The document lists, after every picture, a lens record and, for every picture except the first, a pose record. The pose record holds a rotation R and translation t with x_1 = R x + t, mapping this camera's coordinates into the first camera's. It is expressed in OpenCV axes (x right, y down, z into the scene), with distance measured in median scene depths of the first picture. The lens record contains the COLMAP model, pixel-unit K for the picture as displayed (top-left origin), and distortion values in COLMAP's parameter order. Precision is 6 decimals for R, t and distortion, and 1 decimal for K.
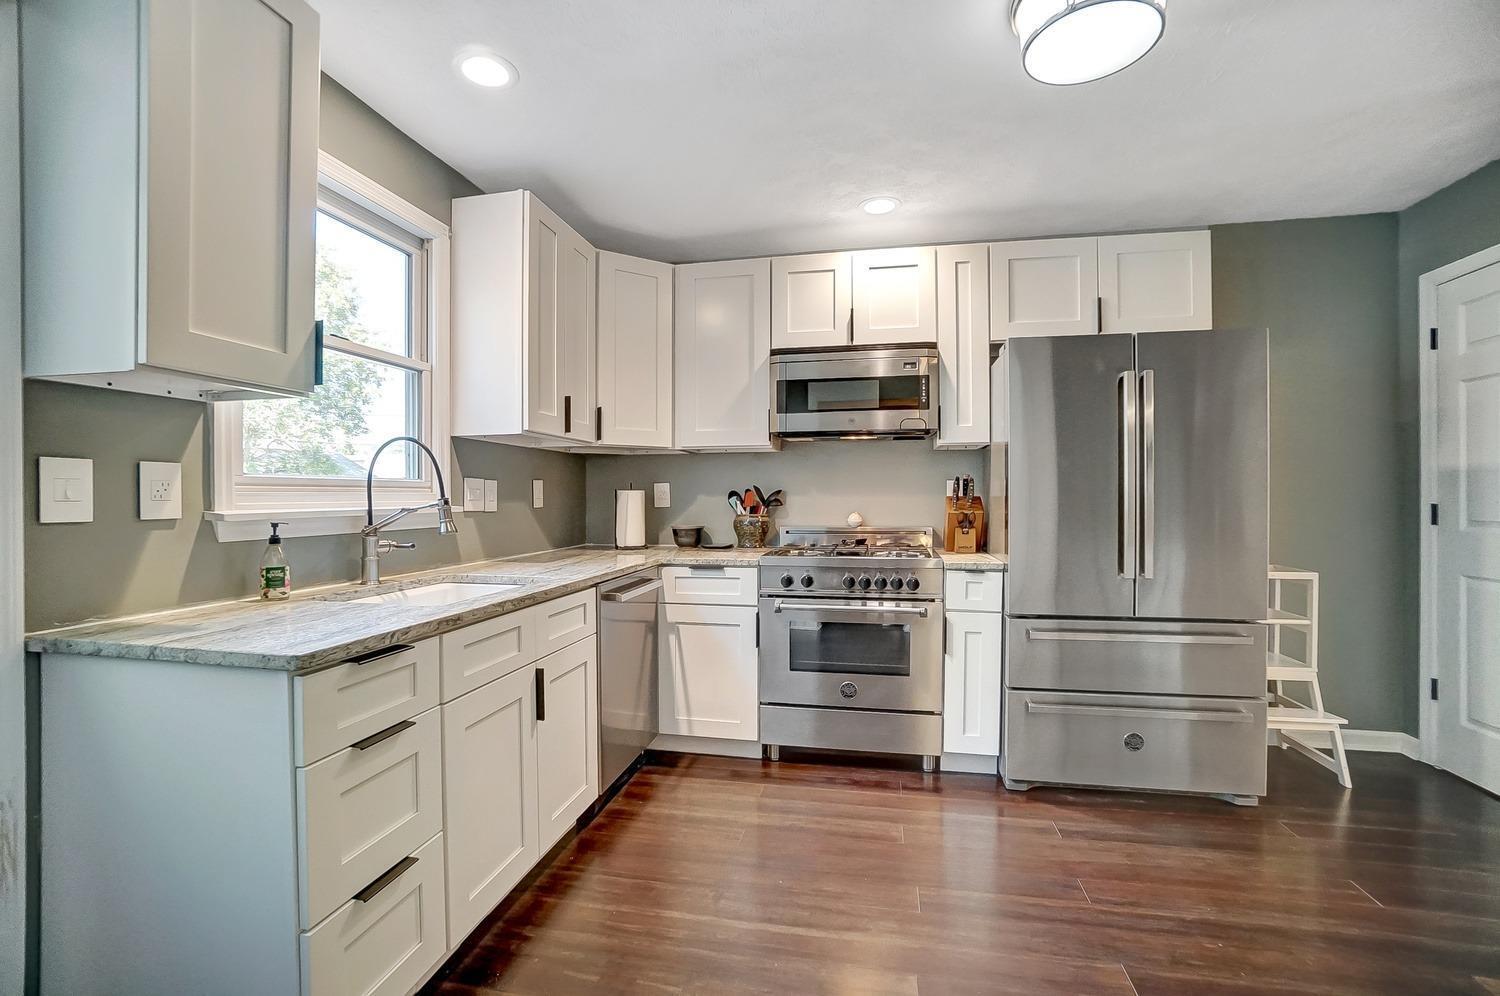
lens RADIAL K [[669.9, 0, 738.9], [0, 669.9, 495.8], [0, 0, 1]] dist [-0.040841, 0.009300]
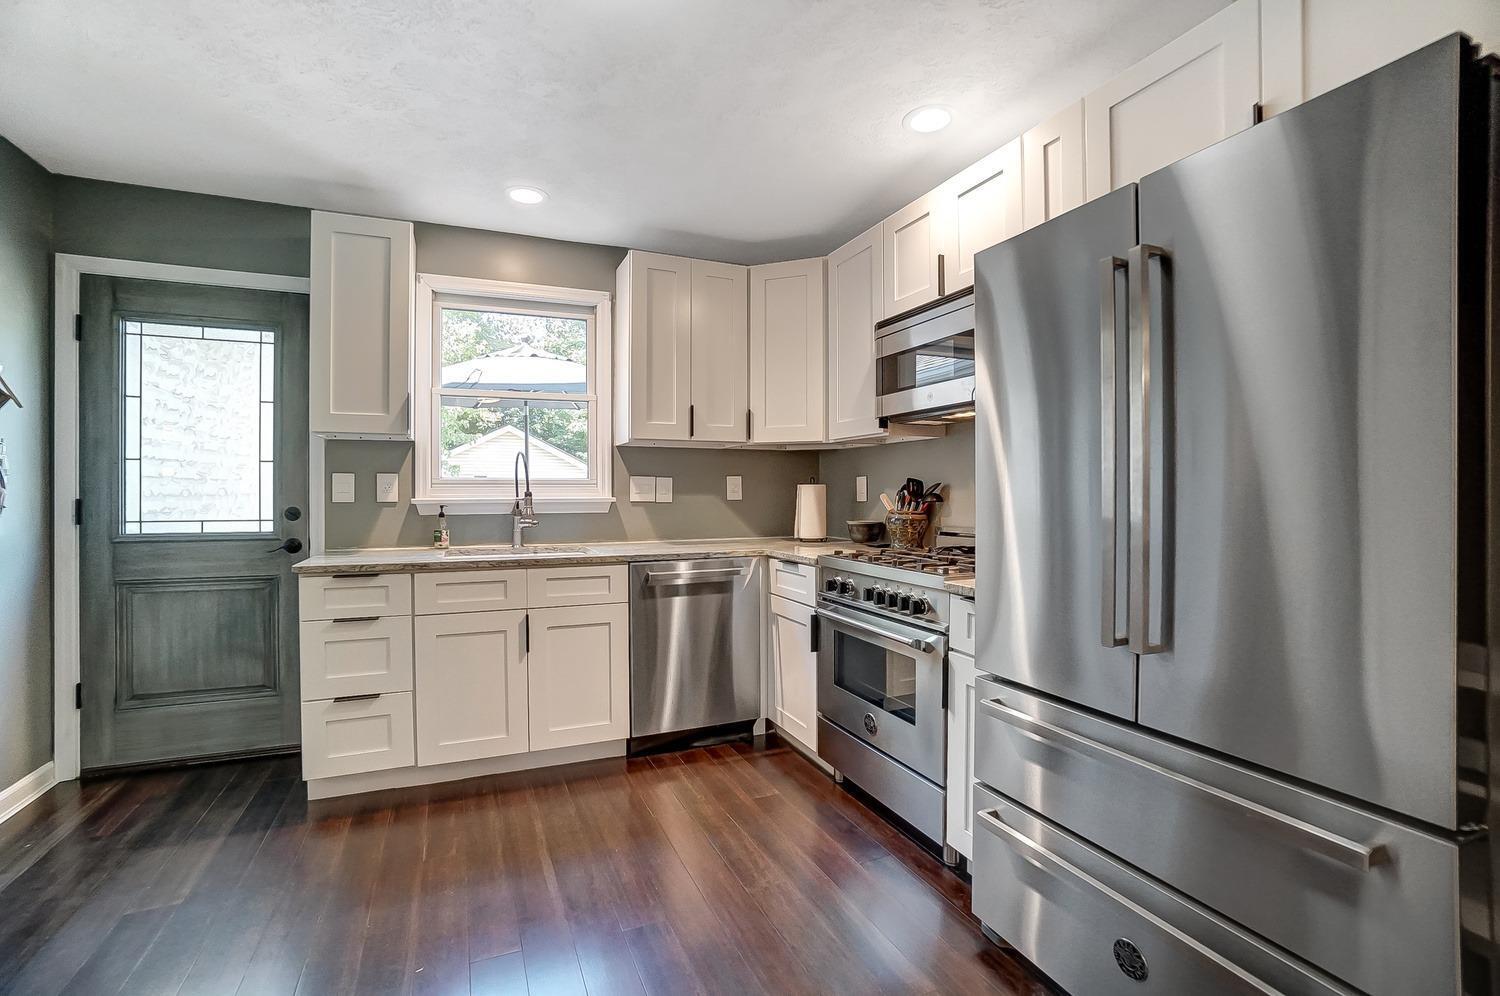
lens RADIAL K [[669.9, 0, 741.1], [0, 669.9, 490.8], [0, 0, 1]] dist [-0.040841, 0.009300]
pose [[0.572951, 0.003225, -0.819583, 0.831740], [0.000442, 0.999991, 0.004243, -0.003848], [0.819589, -0.002793, 0.572945, 0.431774]]
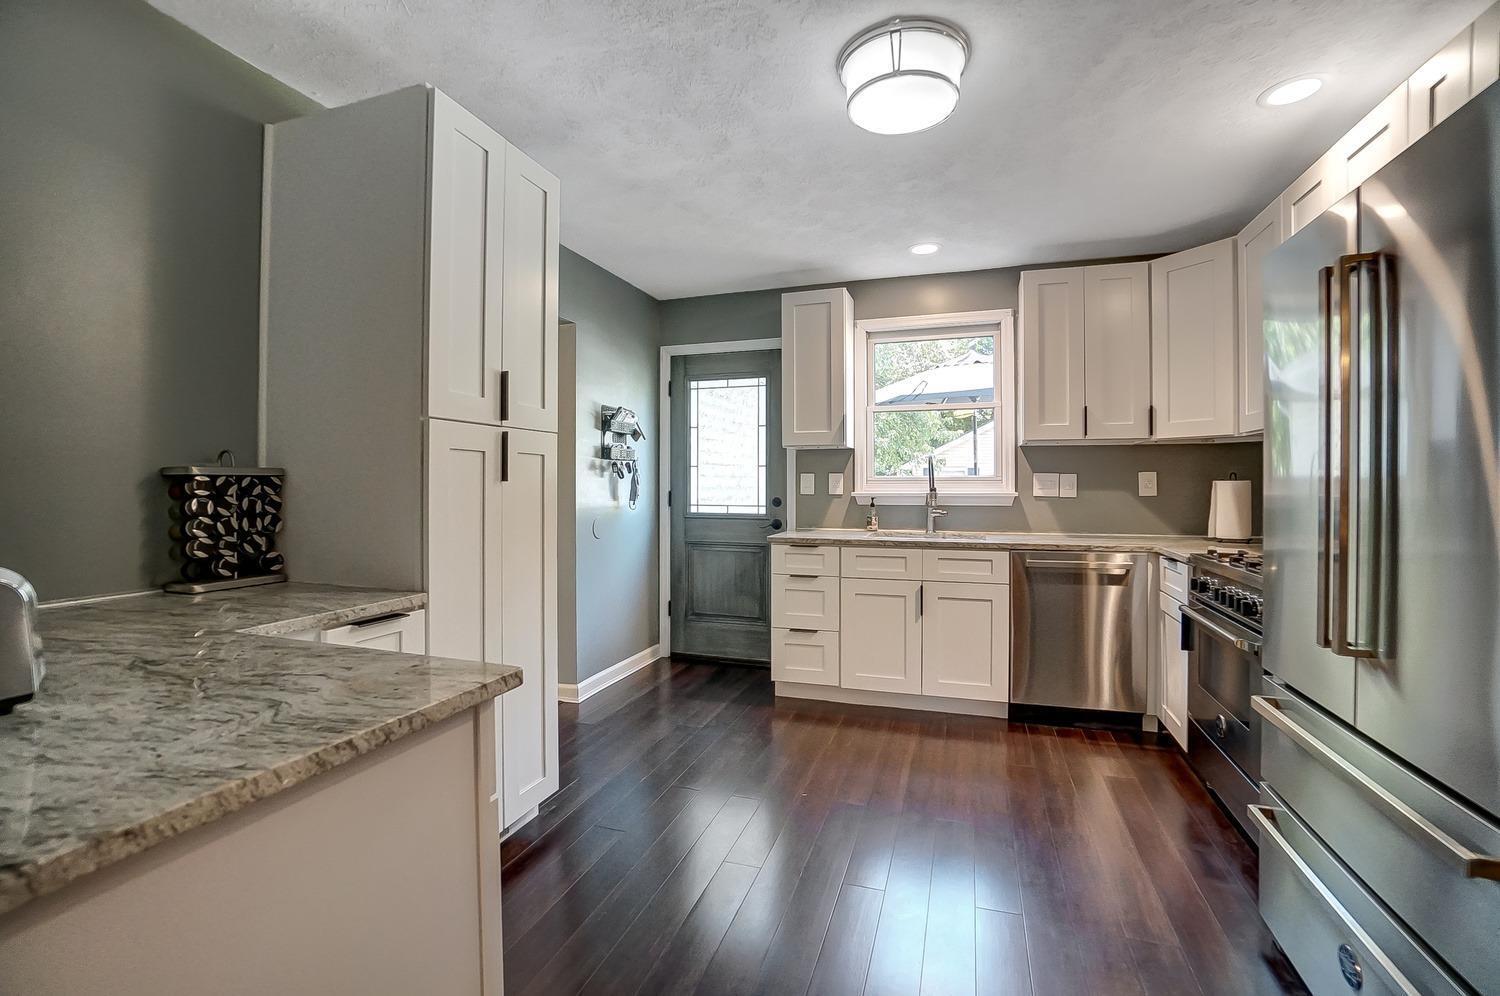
lens RADIAL K [[669.9, 0, 746.0], [0, 669.9, 484.1], [0, 0, 1]] dist [-0.040841, 0.009300]
pose [[-0.110088, 0.005412, -0.993907, 1.131062], [0.002751, 0.999983, 0.005140, -0.013017], [0.993918, -0.002169, -0.110101, 0.556476]]
